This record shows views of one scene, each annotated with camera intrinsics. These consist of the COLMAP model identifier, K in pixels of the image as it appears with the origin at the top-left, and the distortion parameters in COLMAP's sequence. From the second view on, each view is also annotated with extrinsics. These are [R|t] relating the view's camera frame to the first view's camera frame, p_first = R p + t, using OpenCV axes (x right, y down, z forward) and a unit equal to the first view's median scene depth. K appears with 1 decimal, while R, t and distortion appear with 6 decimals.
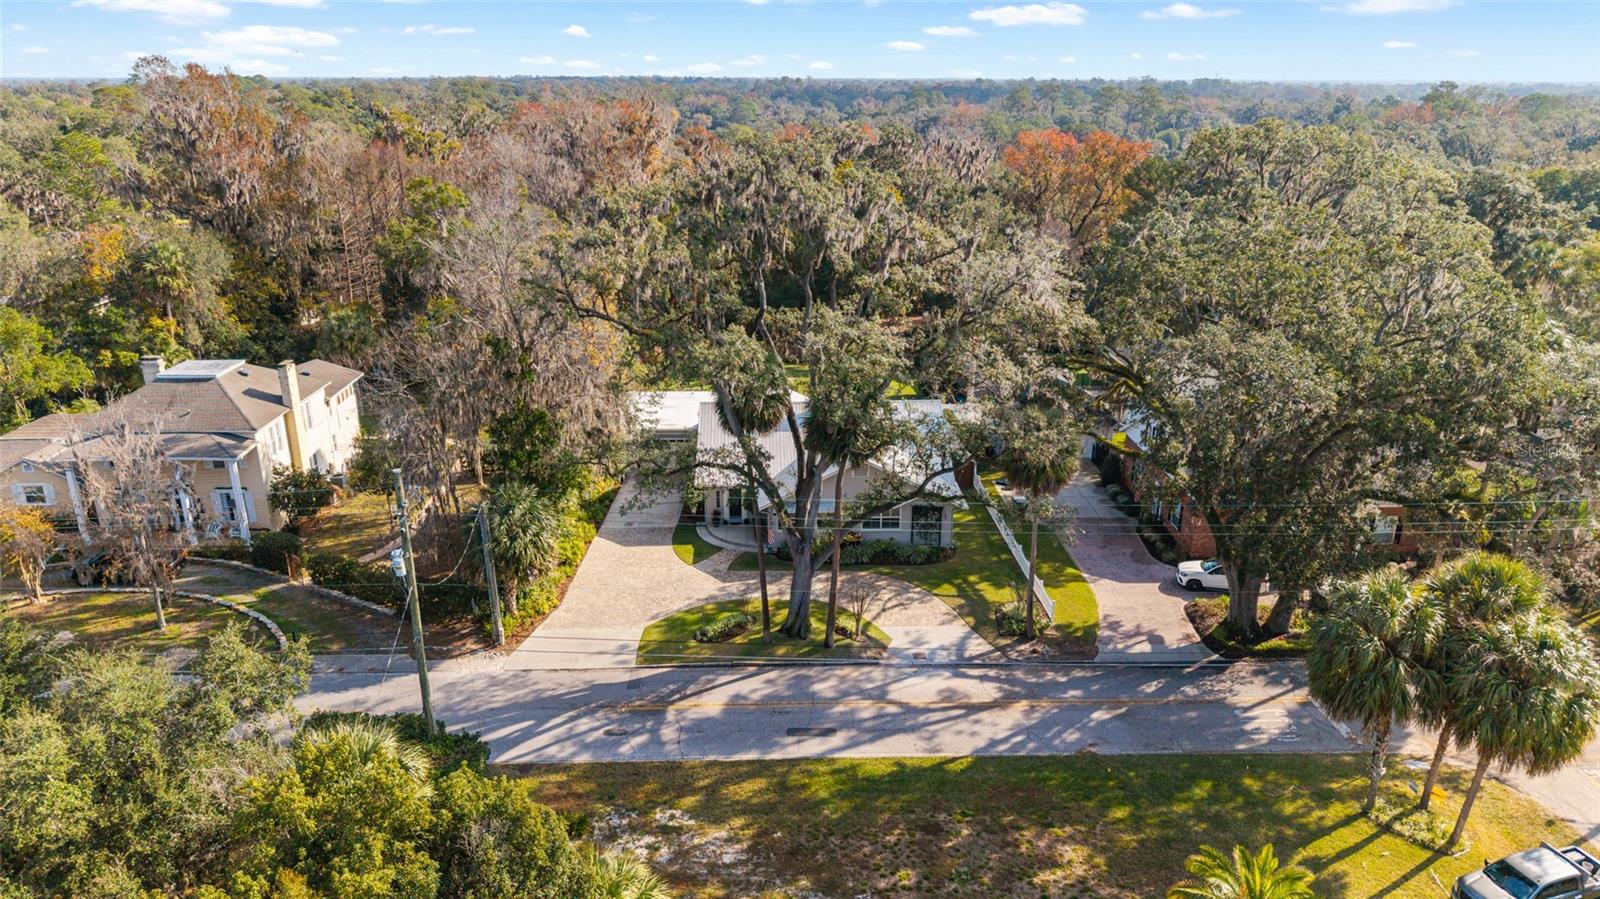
lens RADIAL K [[1135.4, 0, 798.4], [0, 1135.4, 450.1], [0, 0, 1]] dist [-0.002741, -0.000922]
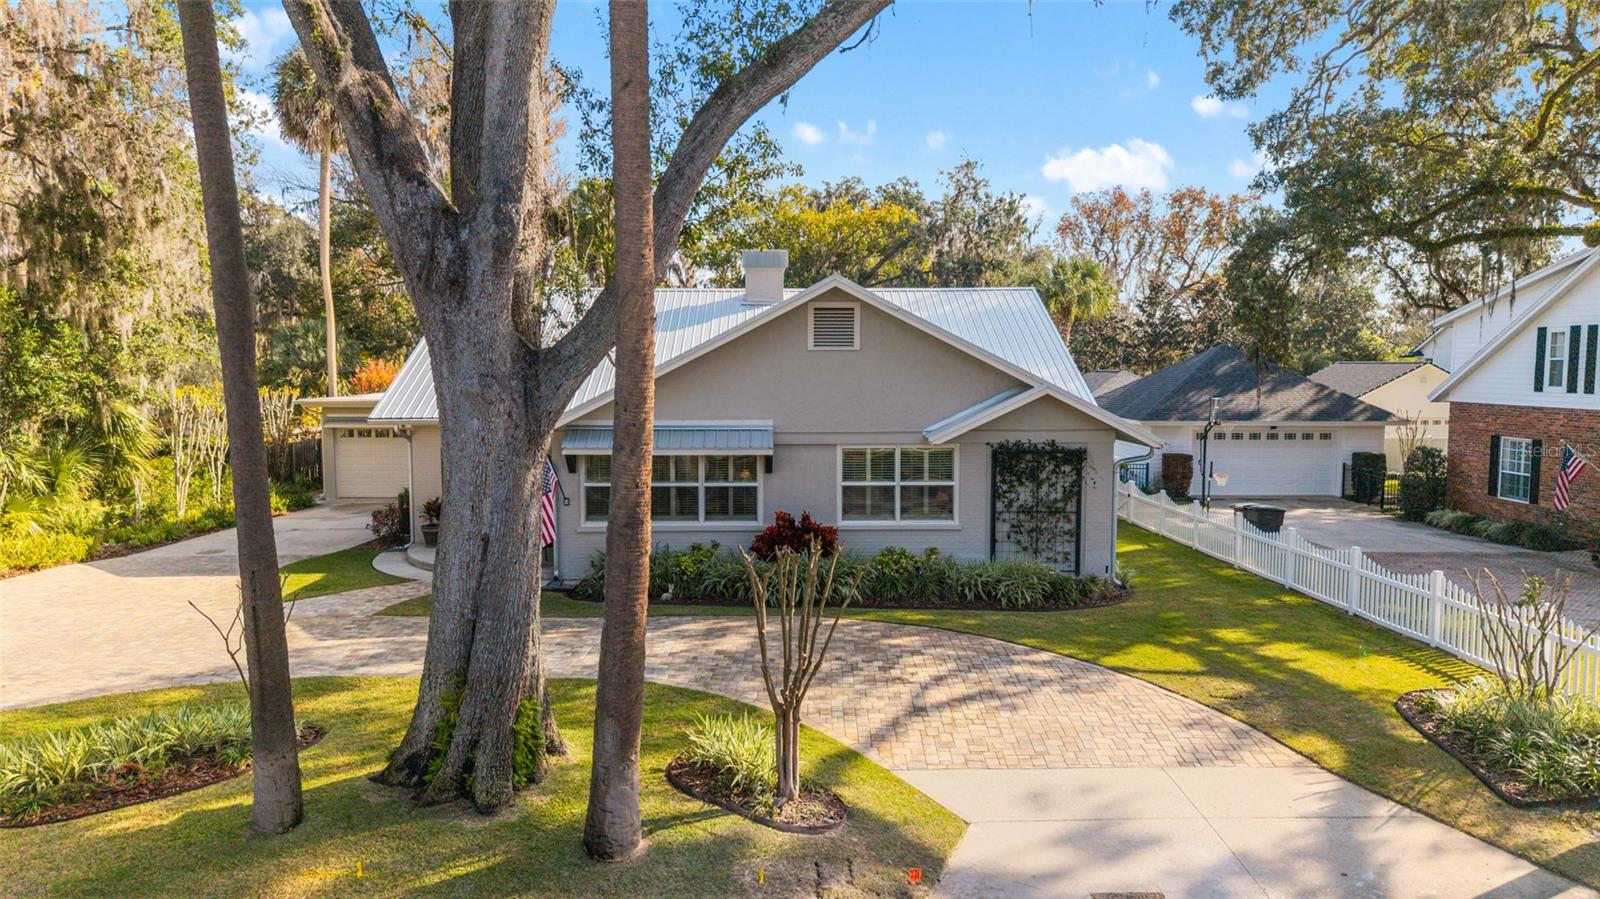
lens RADIAL K [[1135.4, 0, 799.4], [0, 1135.4, 446.4], [0, 0, 1]] dist [-0.002741, -0.000922]
pose [[0.999908, -0.004197, -0.012918, 0.057921], [0.000932, 0.970016, -0.243038, 0.153515], [0.013550, 0.243003, 0.969931, 0.809960]]
